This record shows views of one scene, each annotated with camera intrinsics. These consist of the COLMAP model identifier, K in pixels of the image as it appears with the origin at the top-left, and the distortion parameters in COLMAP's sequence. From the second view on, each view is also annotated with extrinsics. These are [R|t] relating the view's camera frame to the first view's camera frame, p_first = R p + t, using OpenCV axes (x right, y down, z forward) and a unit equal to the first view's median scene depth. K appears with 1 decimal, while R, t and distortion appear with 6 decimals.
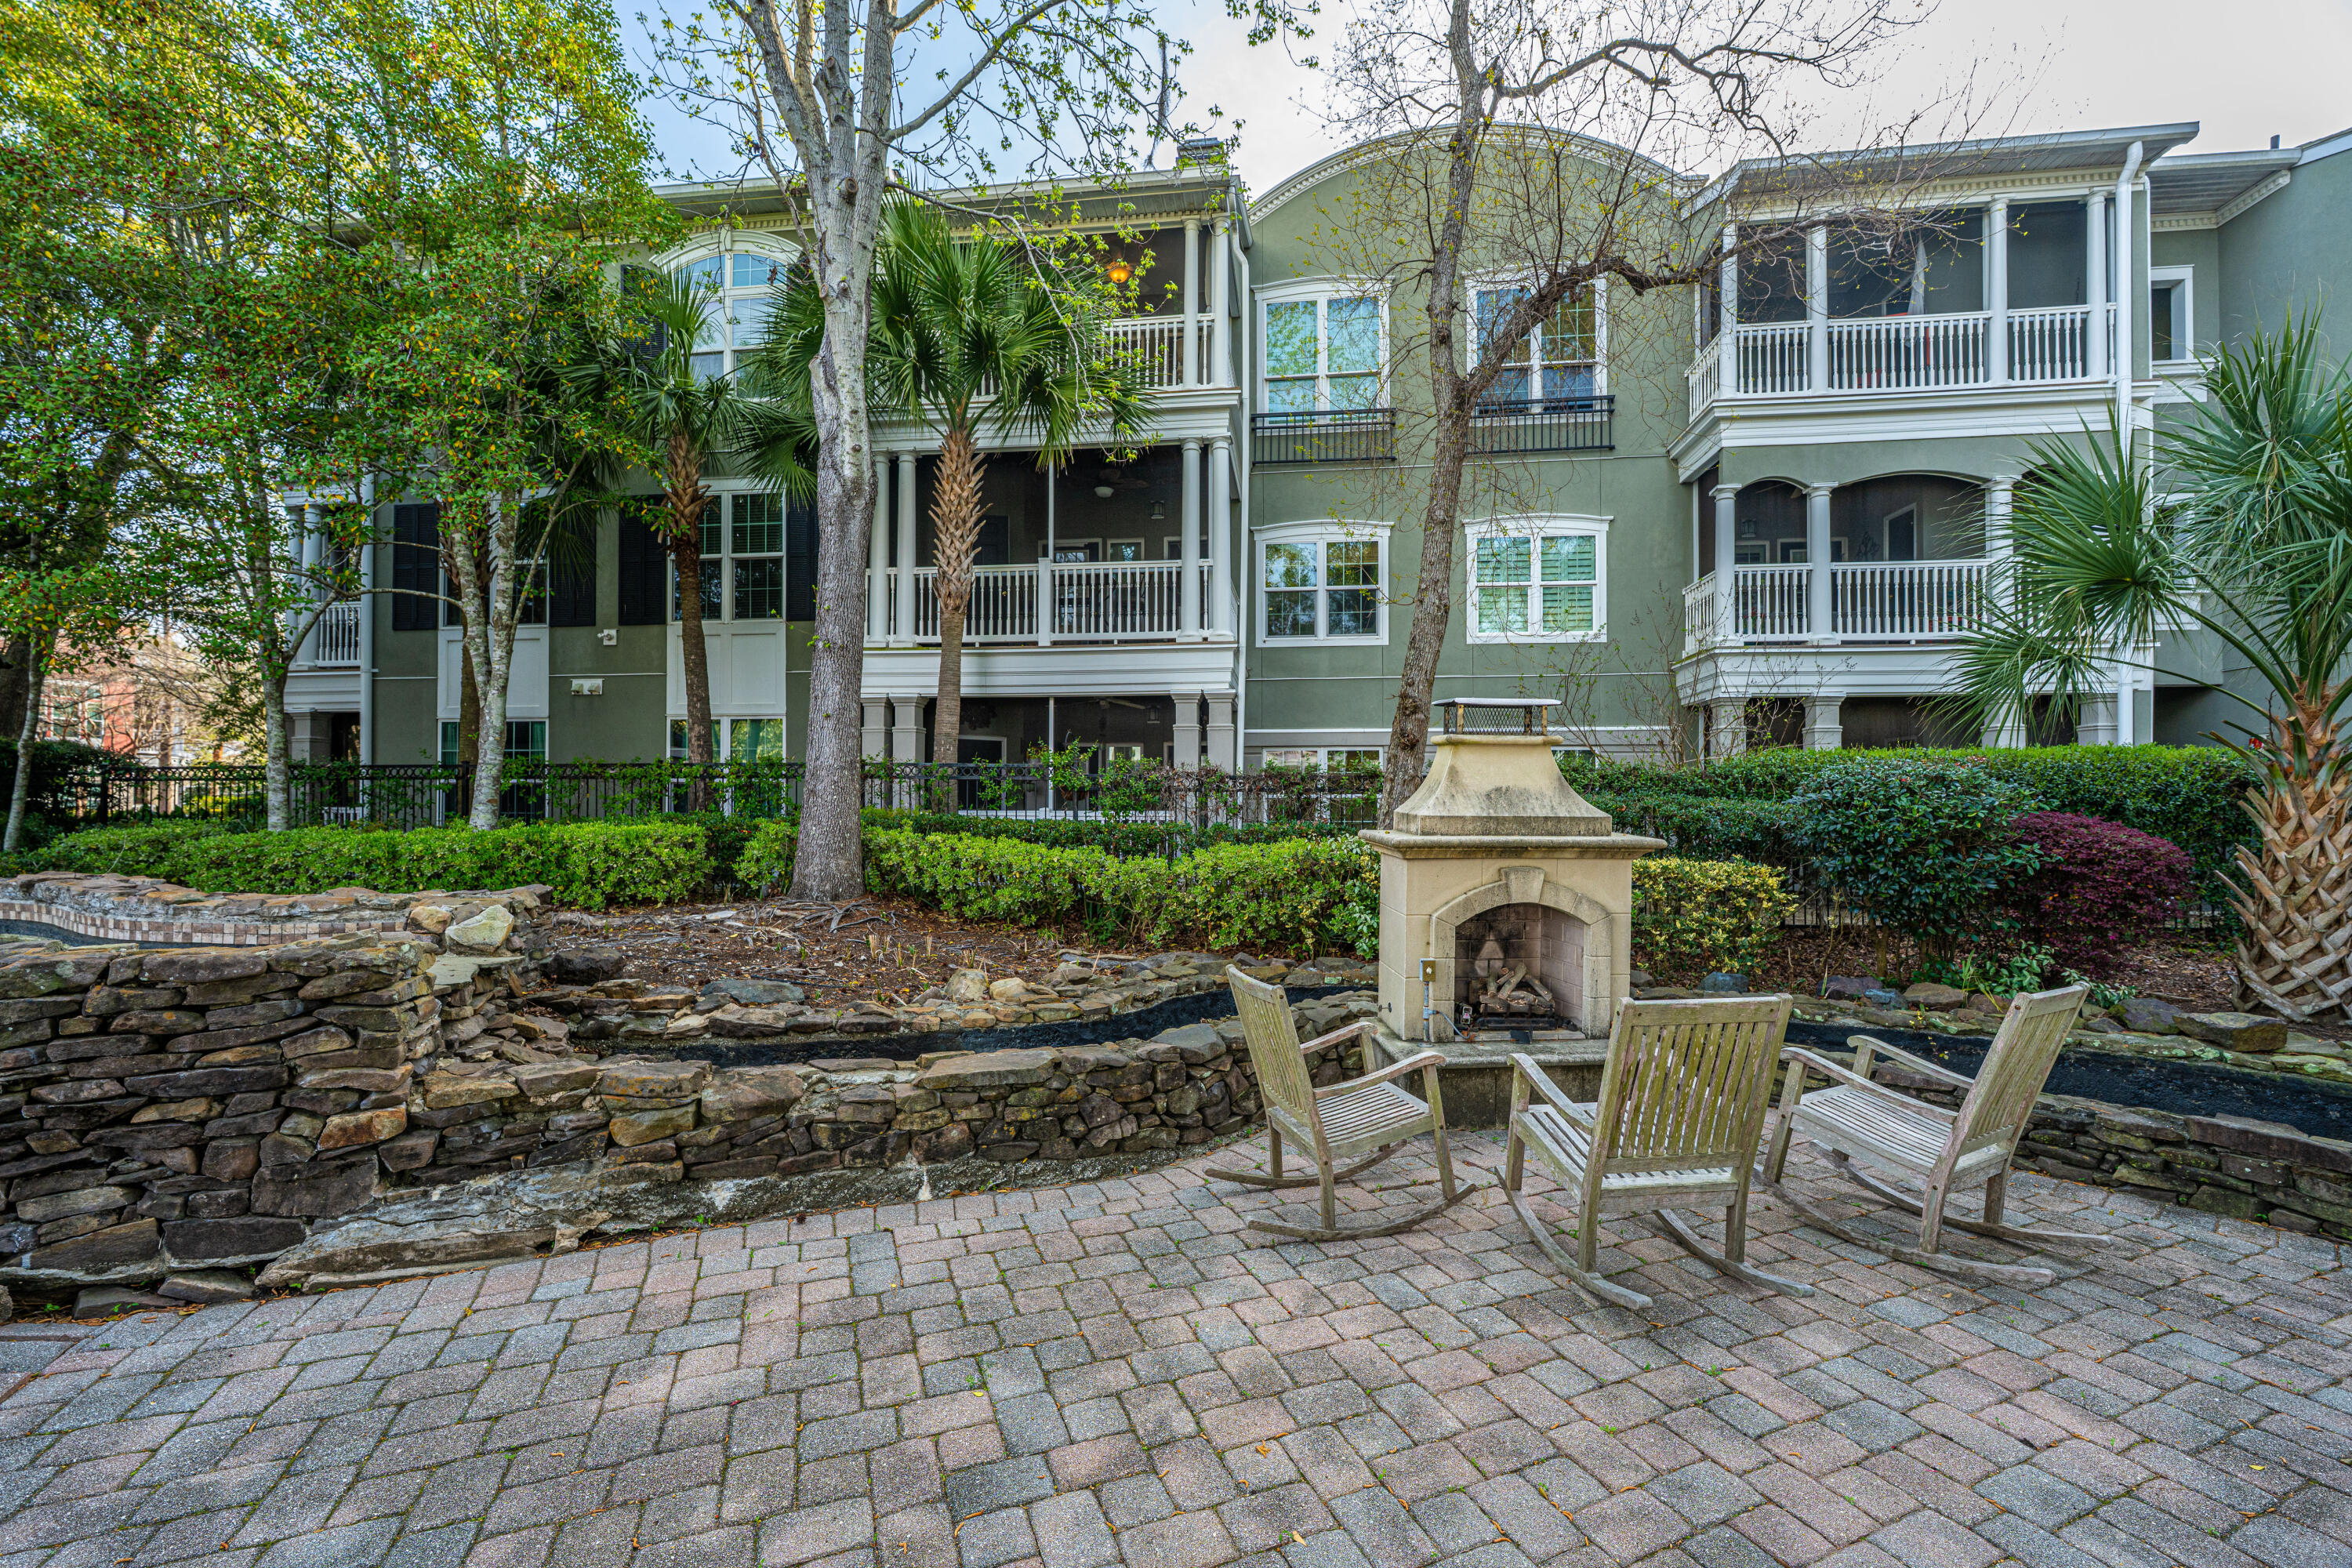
lens RADIAL K [[934.6, 0, 1169.1], [0, 934.6, 738.7], [0, 0, 1]] dist [-0.001173, -0.000235]
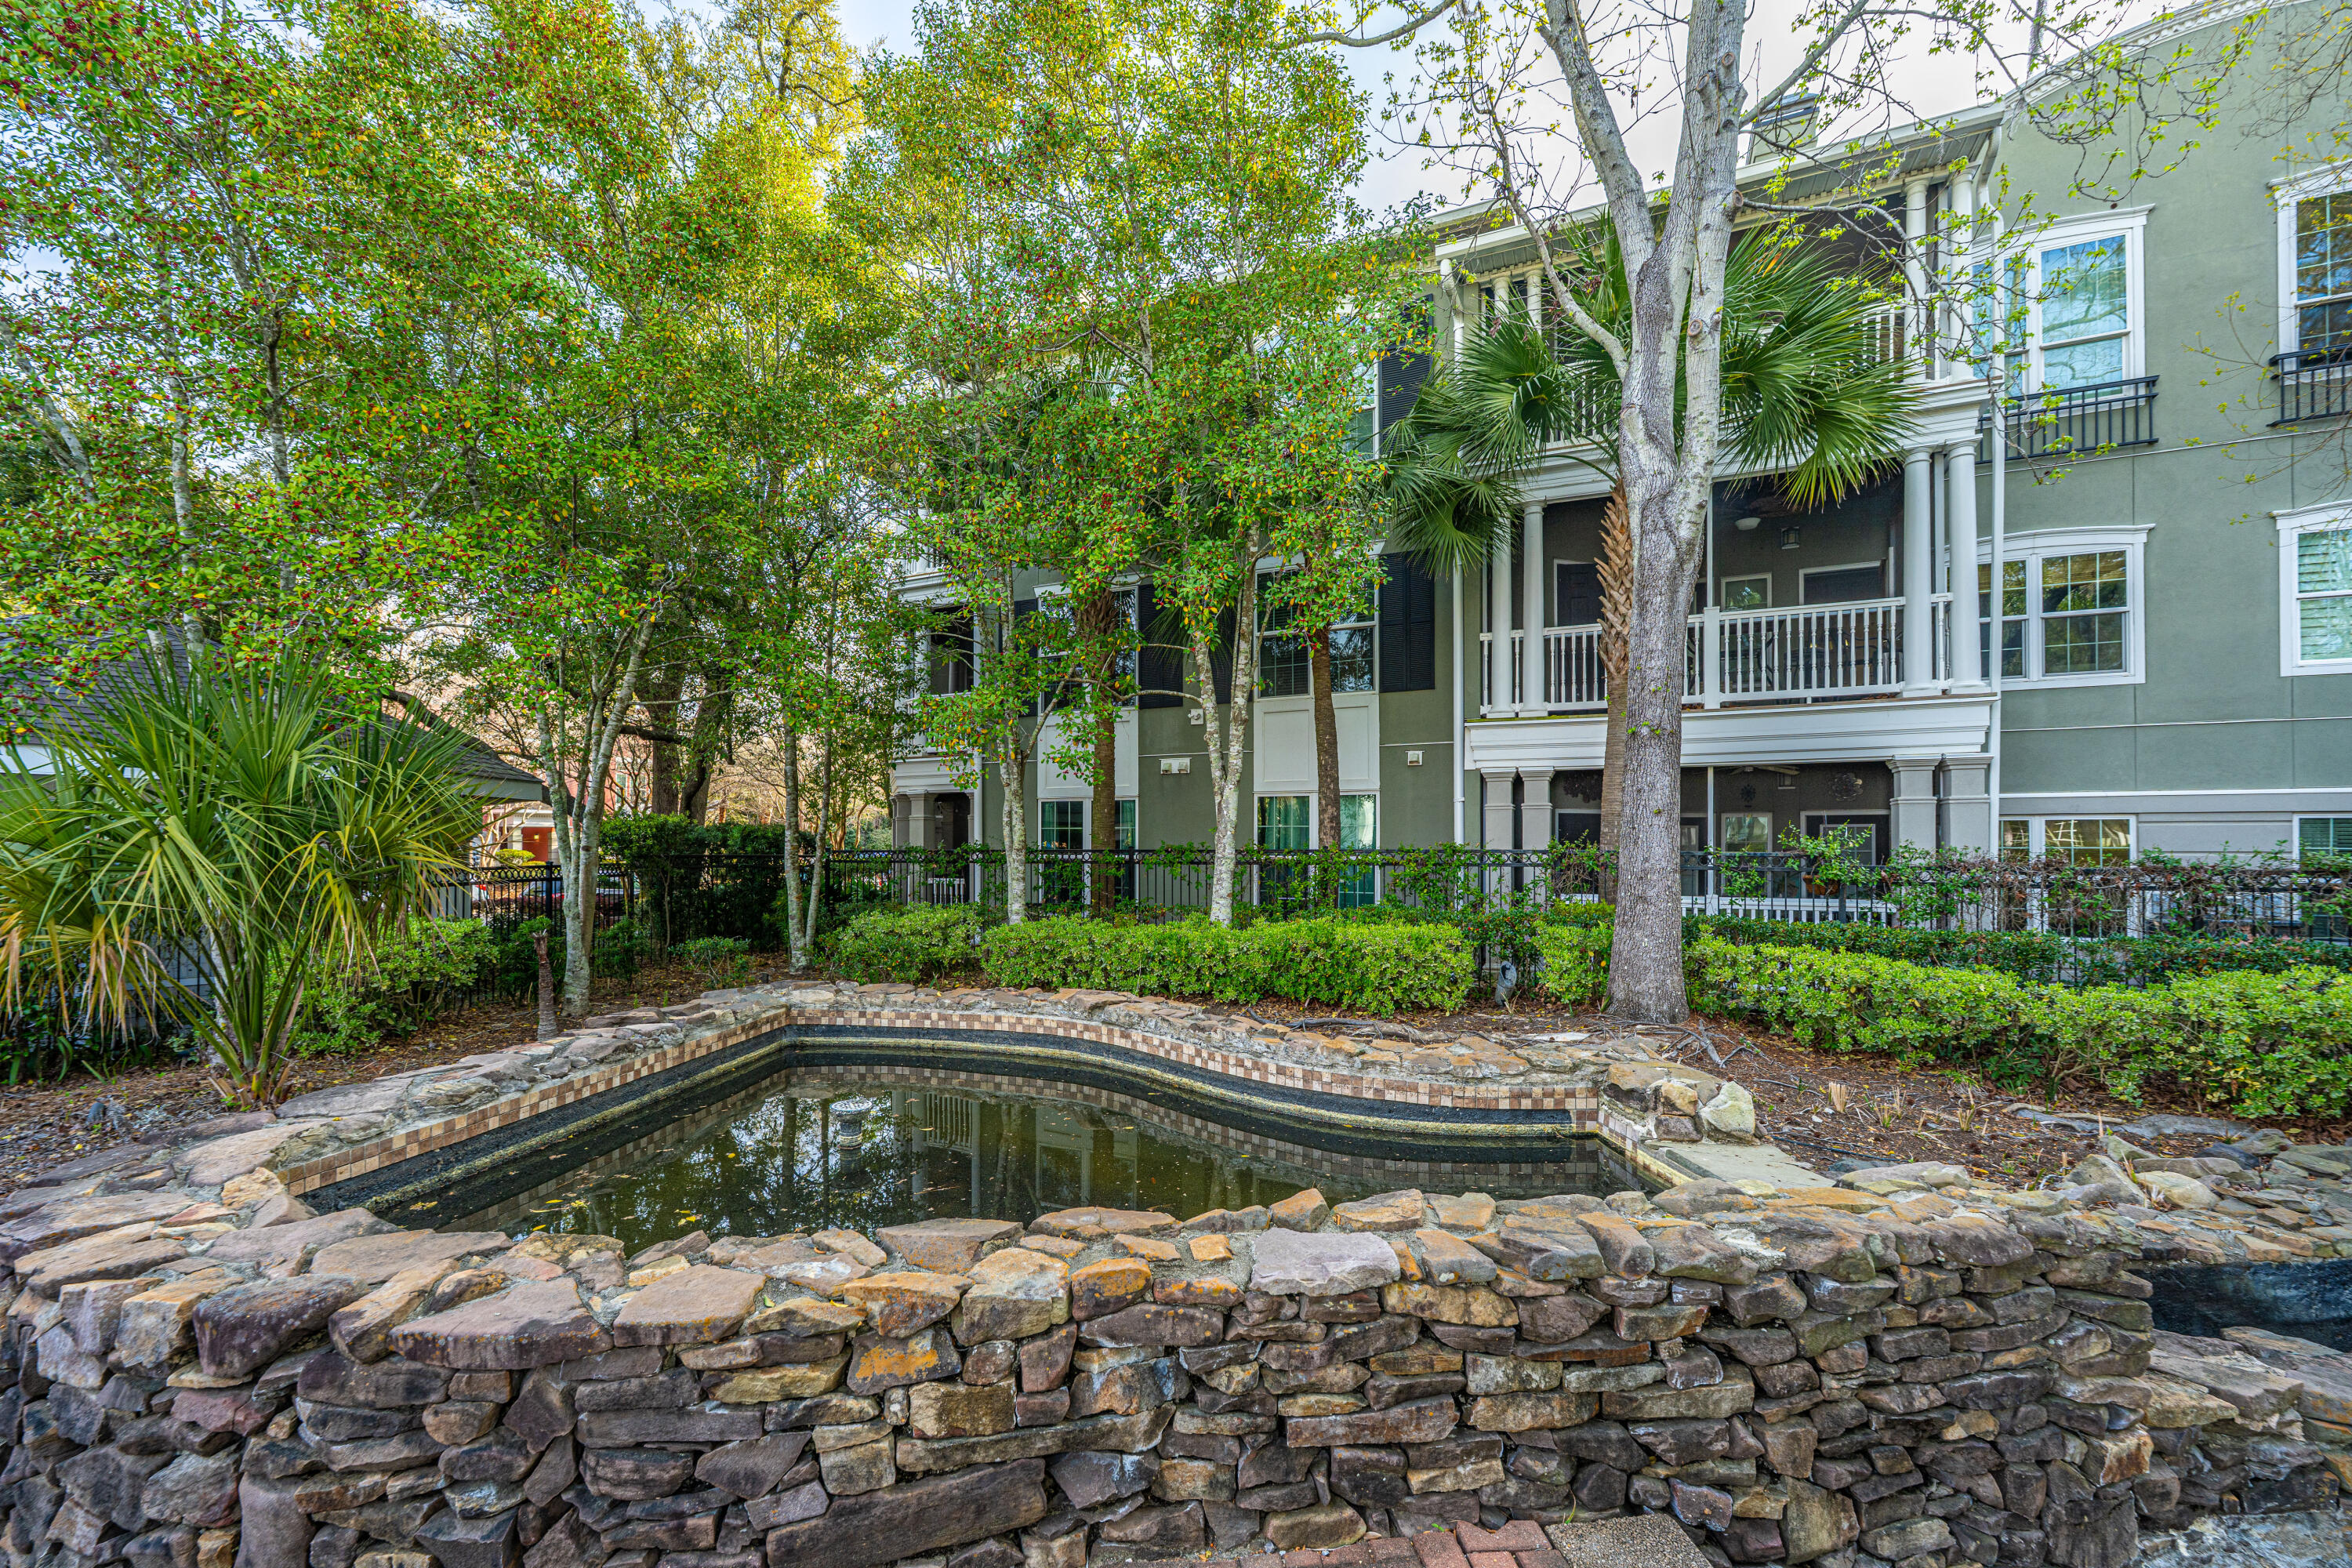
lens RADIAL K [[951.6, 0, 1168.1], [0, 951.6, 783.3], [0, 0, 1]] dist [-0.001441, -0.000220]
pose [[0.951162, -0.020270, -0.308027, -0.352454], [0.020601, 0.999785, -0.002177, -0.039286], [0.308005, -0.004276, 0.951375, 0.004051]]
